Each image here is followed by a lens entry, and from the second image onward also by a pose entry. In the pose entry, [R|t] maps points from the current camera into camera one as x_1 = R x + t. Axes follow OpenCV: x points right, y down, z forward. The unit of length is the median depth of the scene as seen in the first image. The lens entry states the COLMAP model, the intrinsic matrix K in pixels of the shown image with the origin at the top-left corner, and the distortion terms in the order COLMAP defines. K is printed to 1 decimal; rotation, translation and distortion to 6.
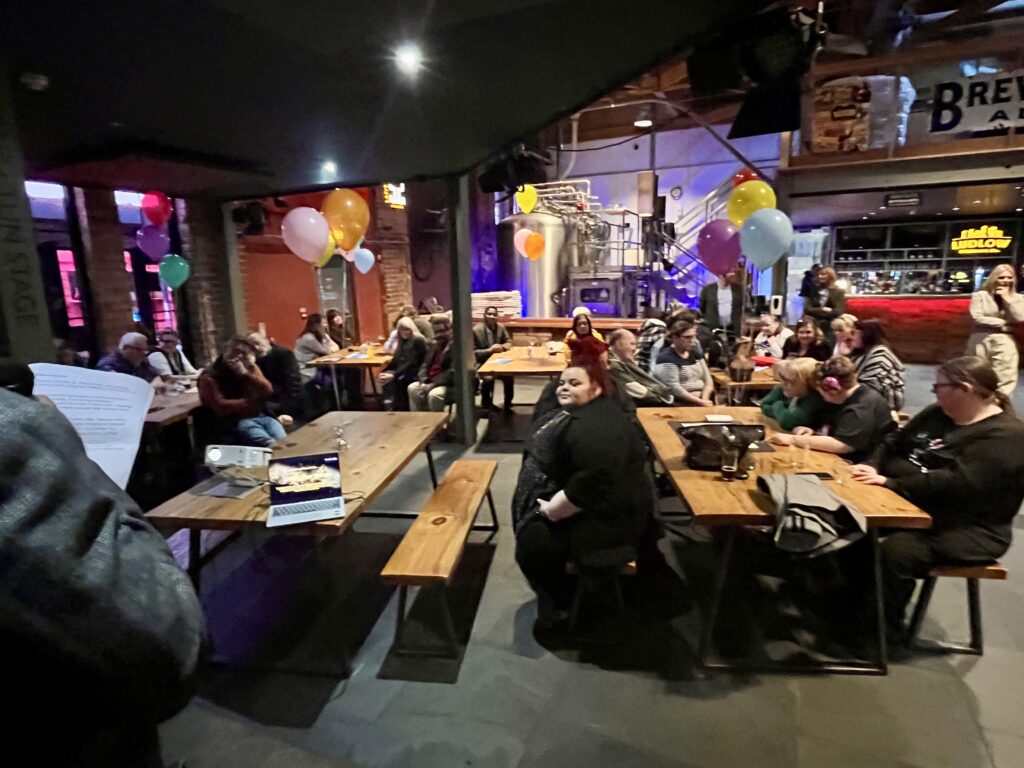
lens RADIAL K [[568.6, 0, 507.5], [0, 568.6, 371.2], [0, 0, 1]] dist [0.000870, 0.000256]
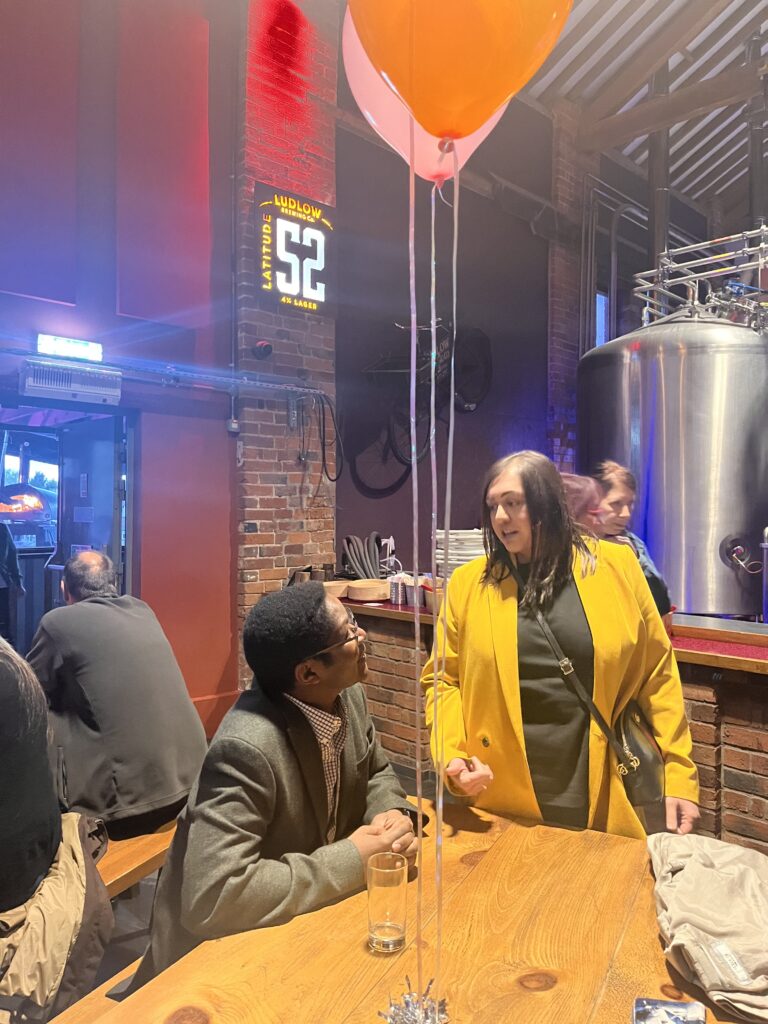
lens RADIAL K [[791.3, 0, 384.0], [0, 791.3, 512.0], [0, 0, 1]] dist [0.055079, -0.001671]
pose [[0.940418, 0.031378, -0.338570, 0.052055], [-0.089263, 0.983591, -0.156780, -0.066071], [0.328095, 0.177660, 0.927788, 0.538454]]
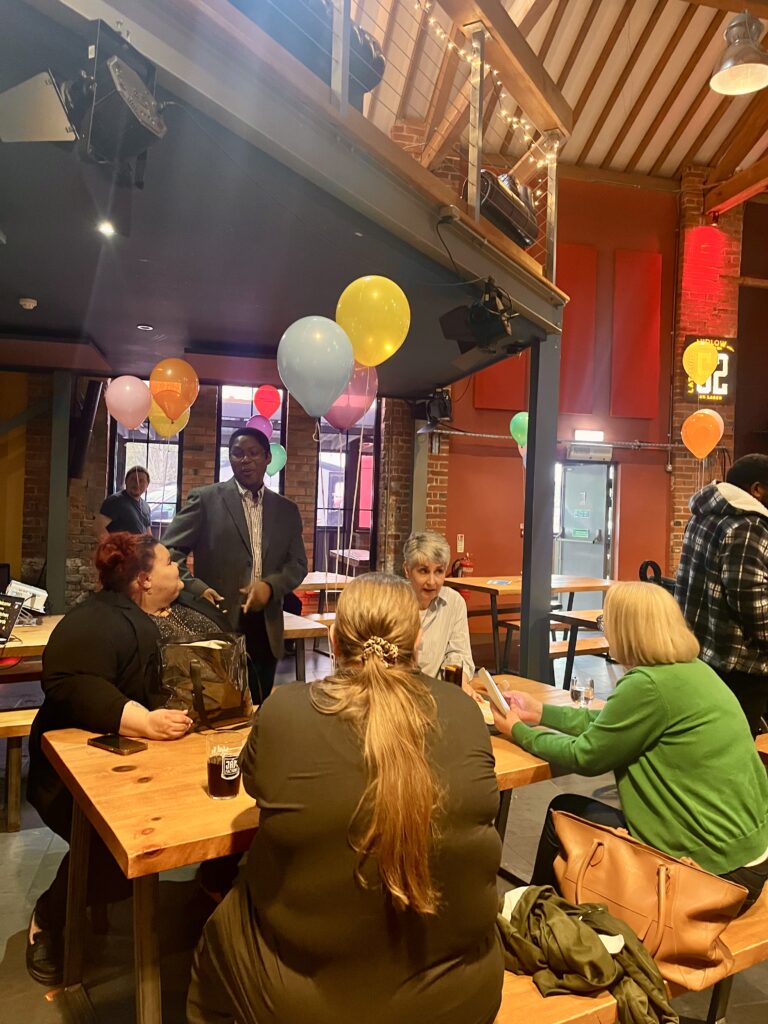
lens RADIAL K [[772.9, 0, 384.0], [0, 772.9, 512.0], [0, 0, 1]] dist [0.000077, -0.005227]
pose [[0.619171, 0.049627, -0.783686, 0.306928], [-0.183725, 0.979456, -0.083132, -0.000175], [0.763461, 0.195456, 0.615568, 0.144119]]
